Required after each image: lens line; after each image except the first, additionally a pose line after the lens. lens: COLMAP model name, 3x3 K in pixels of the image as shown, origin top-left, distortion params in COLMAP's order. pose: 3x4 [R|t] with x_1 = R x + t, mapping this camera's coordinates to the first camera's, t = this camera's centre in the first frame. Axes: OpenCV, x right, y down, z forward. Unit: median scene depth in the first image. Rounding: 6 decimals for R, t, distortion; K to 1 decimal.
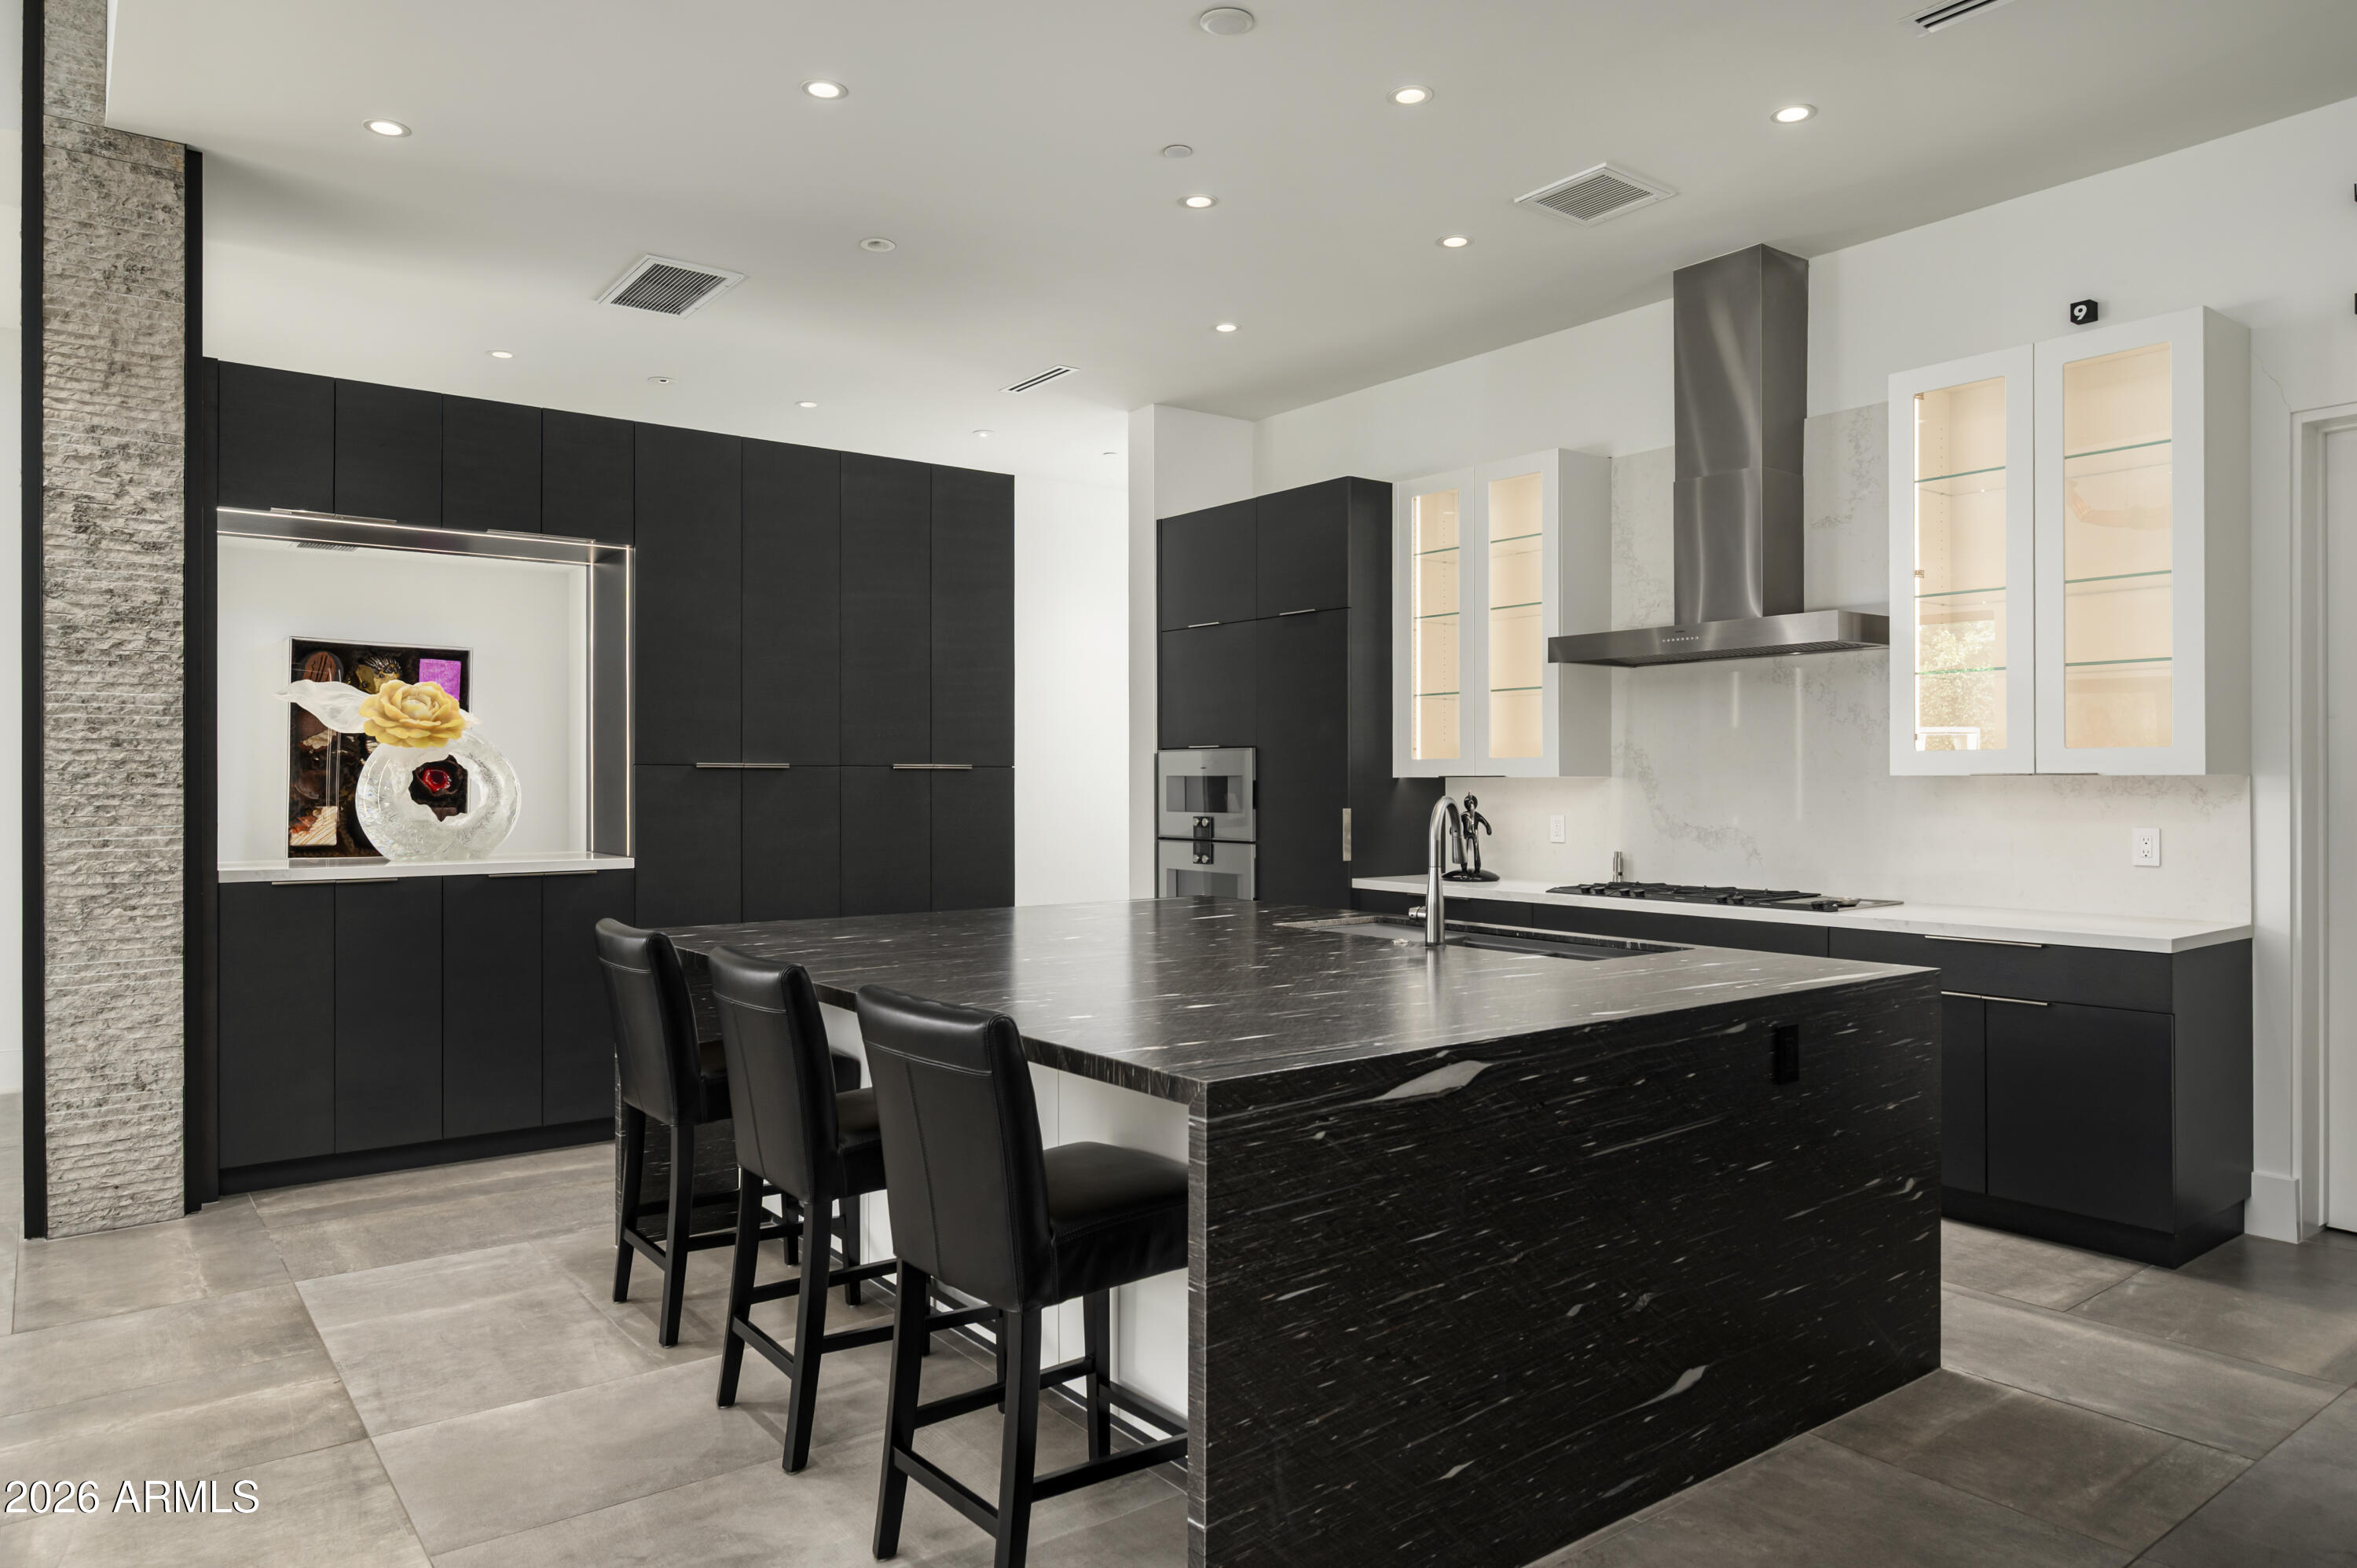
lens RADIAL K [[1479.2, 0, 1178.5], [0, 1479.2, 784.0], [0, 0, 1]] dist [-0.005697, -0.000503]
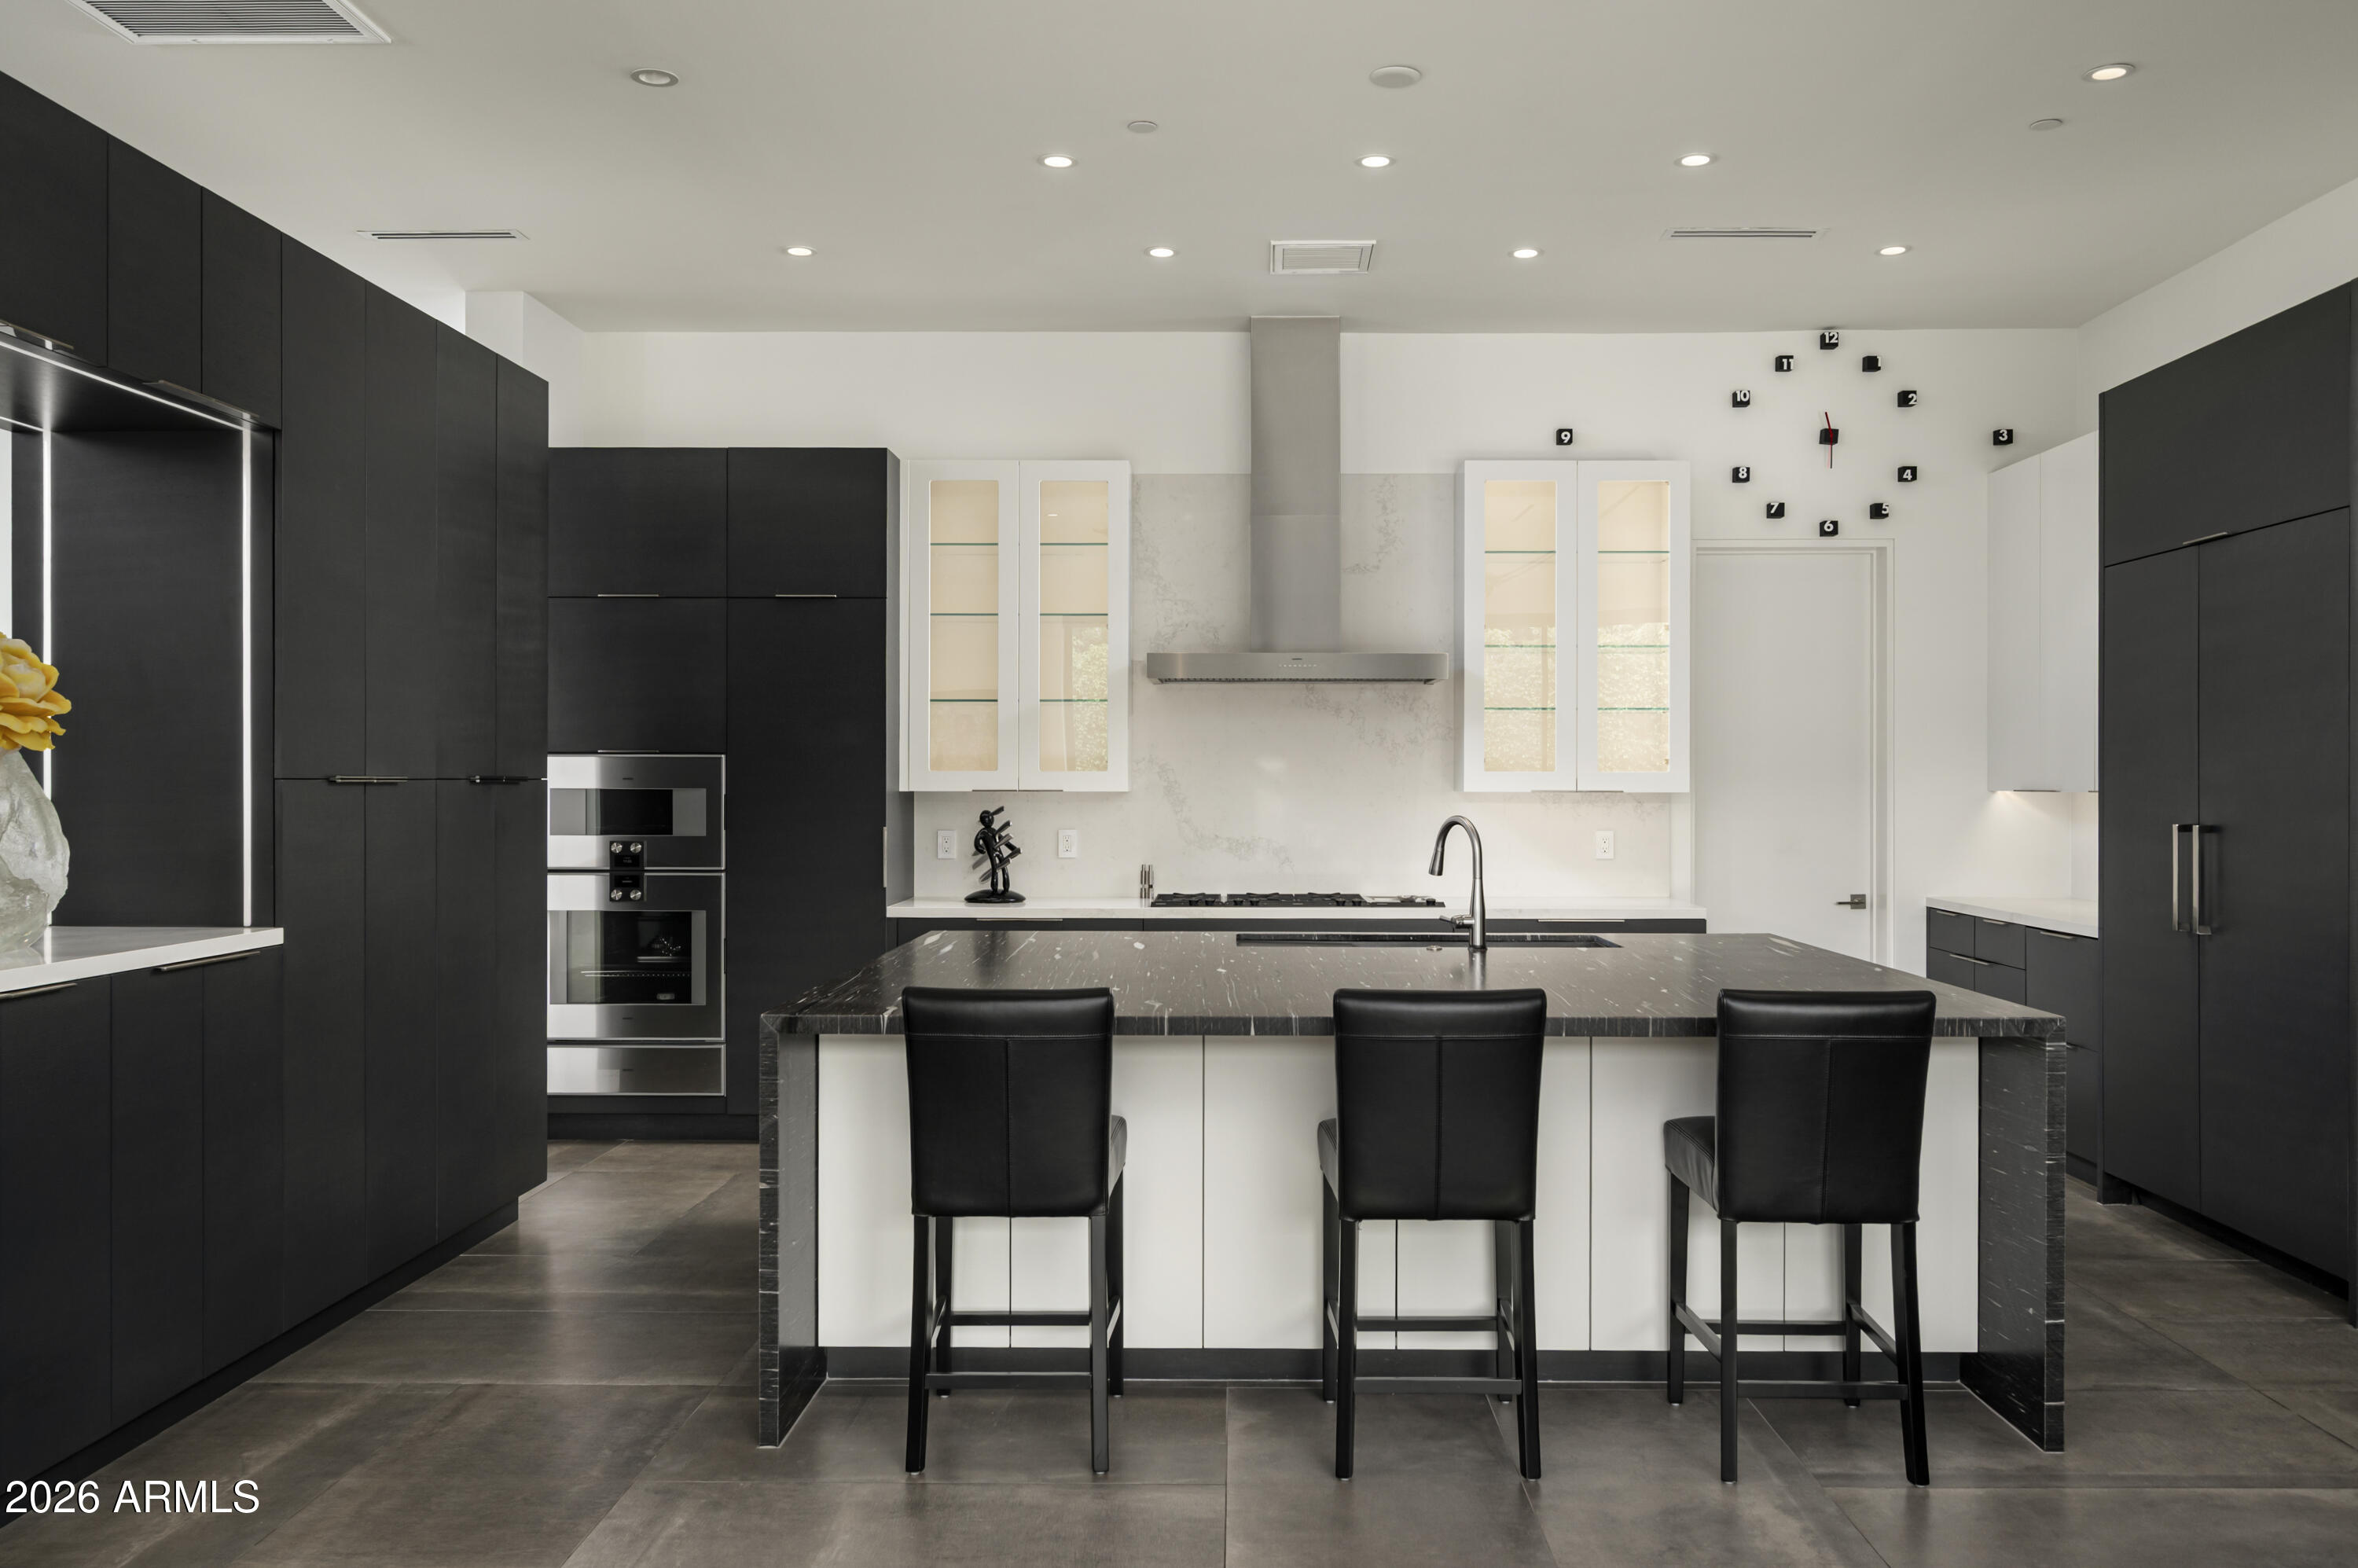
lens RADIAL K [[1864.9, 0, 1179.0], [0, 1864.9, 784.0], [0, 0, 1]] dist [-0.008834, -0.001337]
pose [[0.619034, 0.000186, 0.785364, -0.885551], [0.000046, 1.000000, -0.000273, -0.012164], [-0.785364, 0.000205, 0.619034, 0.246314]]
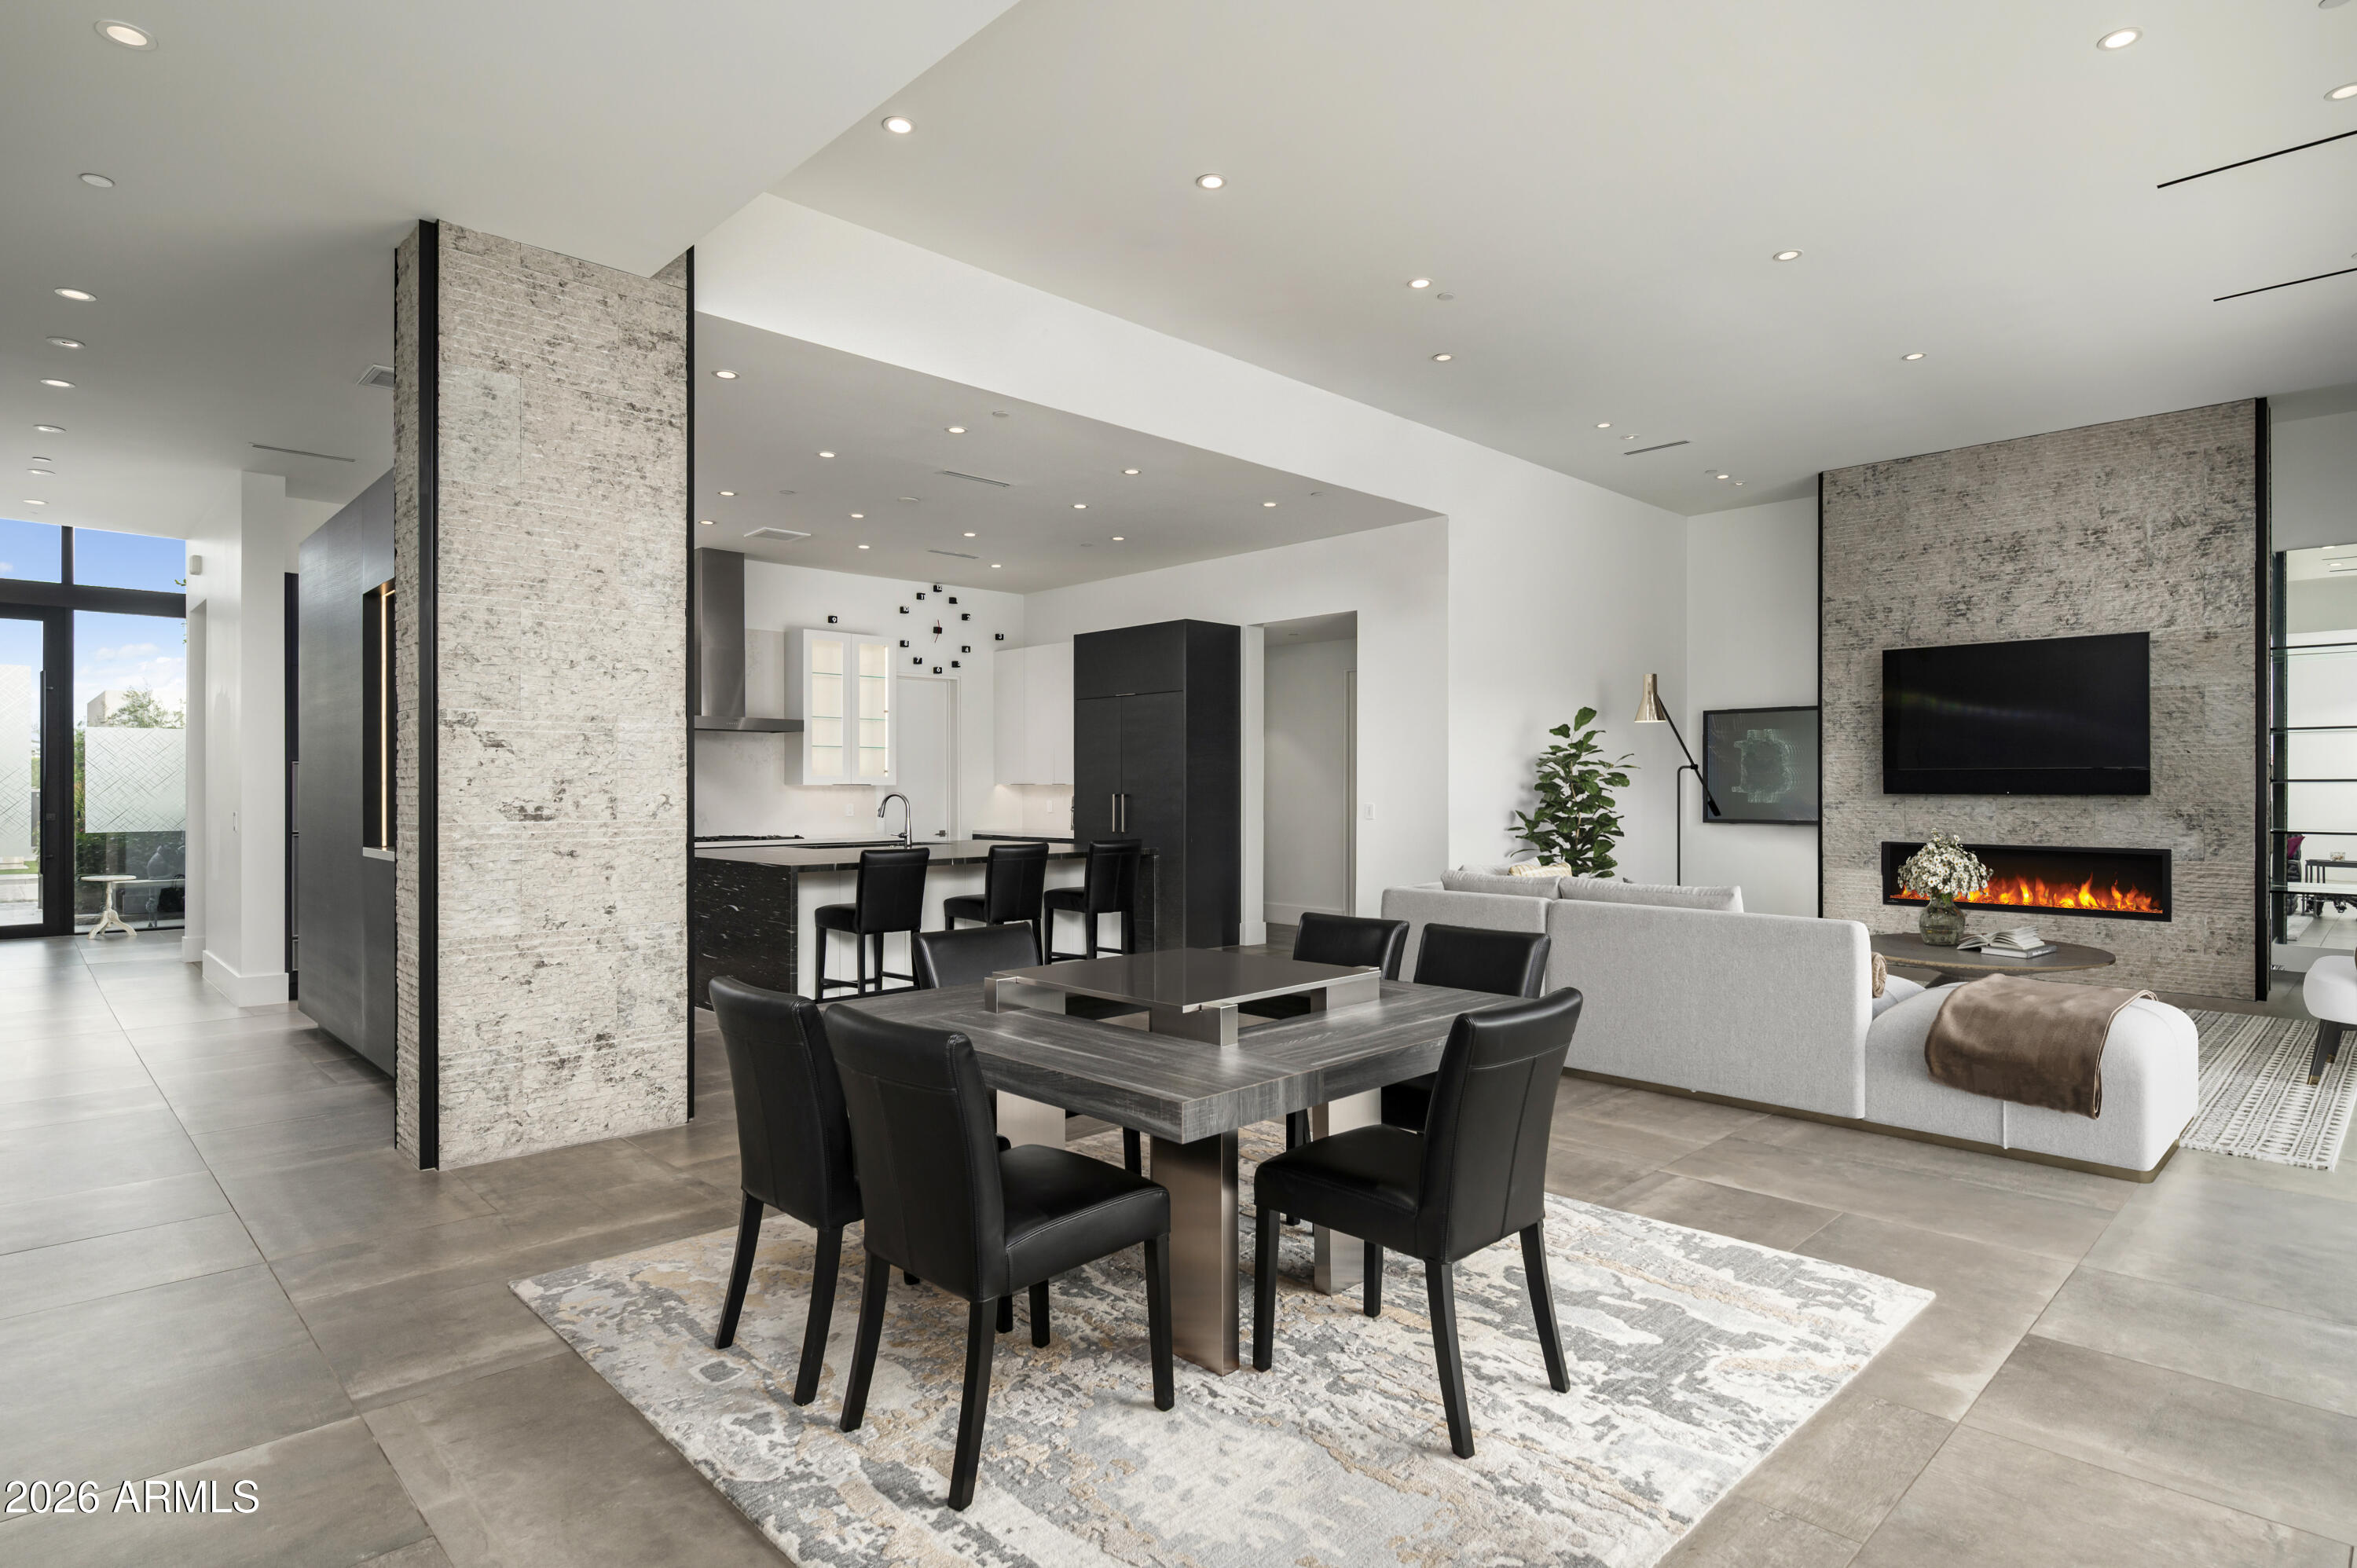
lens RADIAL K [[1248.4, 0, 1178.5], [0, 1248.4, 784.0], [0, 0, 1]] dist [-0.002679, -0.000869]
pose [[-0.118979, 0.004944, 0.992884, -1.801971], [0.001542, 0.999987, -0.004794, 0.005142], [-0.992896, 0.000961, -0.118985, 0.627019]]
